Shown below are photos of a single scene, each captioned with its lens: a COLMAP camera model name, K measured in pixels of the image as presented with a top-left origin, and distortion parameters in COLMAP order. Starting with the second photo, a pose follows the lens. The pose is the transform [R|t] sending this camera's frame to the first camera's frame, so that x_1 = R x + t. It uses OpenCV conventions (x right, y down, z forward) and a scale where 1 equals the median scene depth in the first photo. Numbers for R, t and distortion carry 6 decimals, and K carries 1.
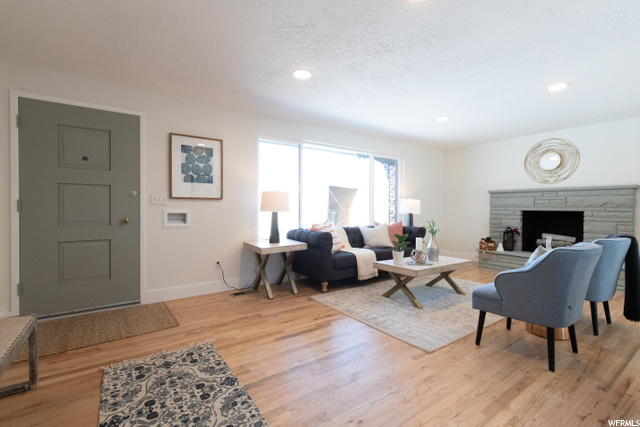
lens RADIAL K [[287.4, 0, 320.0], [0, 287.4, 213.5], [0, 0, 1]] dist [0.003030, -0.000185]
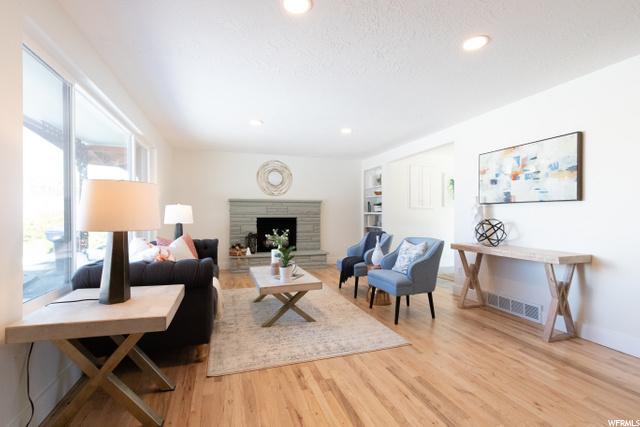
lens RADIAL K [[292.8, 0, 320.0], [0, 292.8, 213.5], [0, 0, 1]] dist [0.001433, -0.000054]
pose [[0.296712, -0.000995, 0.954966, -0.517511], [0.020254, 0.999781, -0.005251, -0.022384], [-0.954752, 0.020900, 0.296667, 0.609571]]
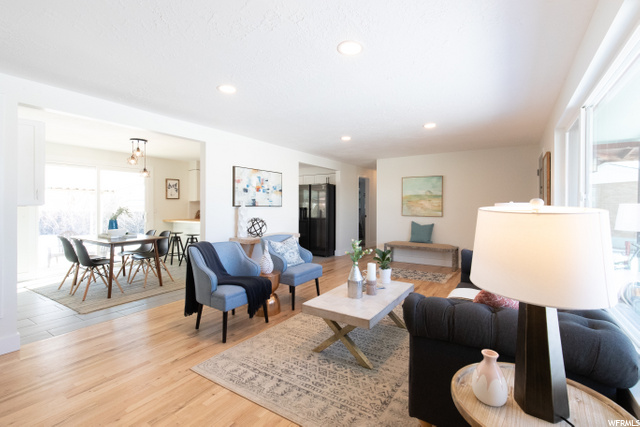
lens RADIAL K [[292.0, 0, 326.0], [0, 292.0, 202.2], [0, 0, 1]] dist [0.002112, -0.000019]
pose [[-0.925881, -0.012388, -0.377612, 0.777857], [-0.014742, 0.999886, 0.003345, -0.078549], [0.377528, 0.008664, -0.925958, 1.729588]]
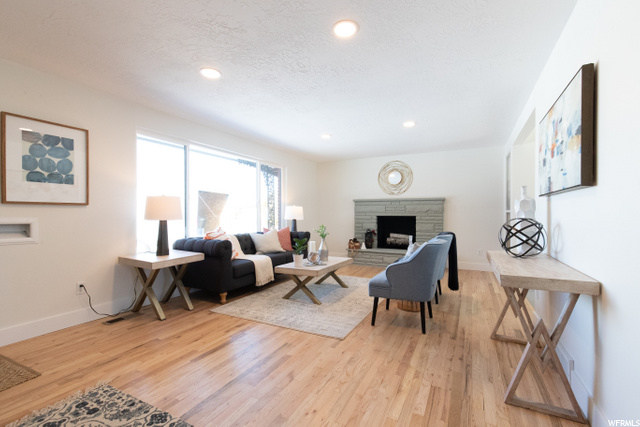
lens RADIAL K [[287.4, 0, 320.0], [0, 287.4, 213.5], [0, 0, 1]] dist [0.003030, -0.000185]
pose [[0.888332, -0.003919, 0.459186, -0.142479], [0.013005, 0.999777, -0.016627, -0.003783], [-0.459018, 0.020742, 0.888185, 0.001228]]
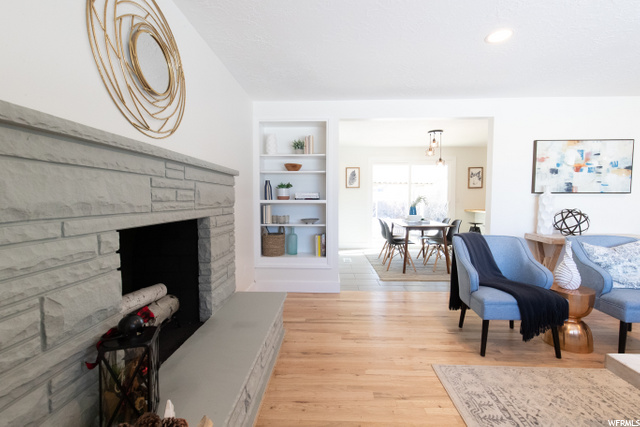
lens RADIAL K [[287.4, 0, 320.0], [0, 287.4, 213.5], [0, 0, 1]] dist [0.003030, -0.000185]
pose [[-0.791786, -0.038097, 0.609610, 0.640693], [0.008092, 0.997311, 0.072836, -0.057749], [-0.610746, 0.062603, -0.789348, 1.606520]]
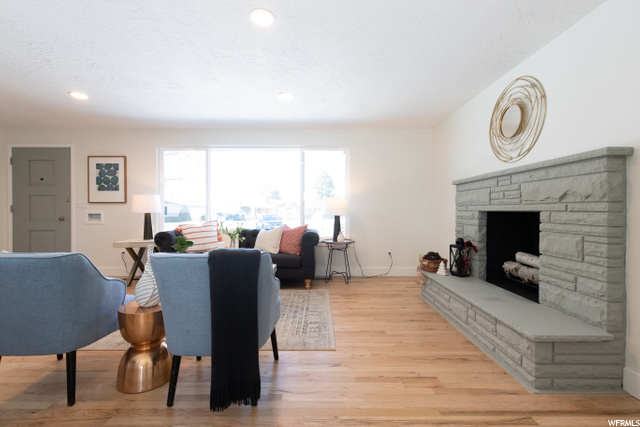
lens RADIAL K [[287.4, 0, 320.0], [0, 287.4, 213.5], [0, 0, 1]] dist [0.003030, -0.000185]
pose [[0.819899, -0.000090, -0.572508, 1.141738], [-0.007005, 0.999924, -0.010189, 0.004699], [0.572465, 0.012364, 0.819836, 0.476943]]
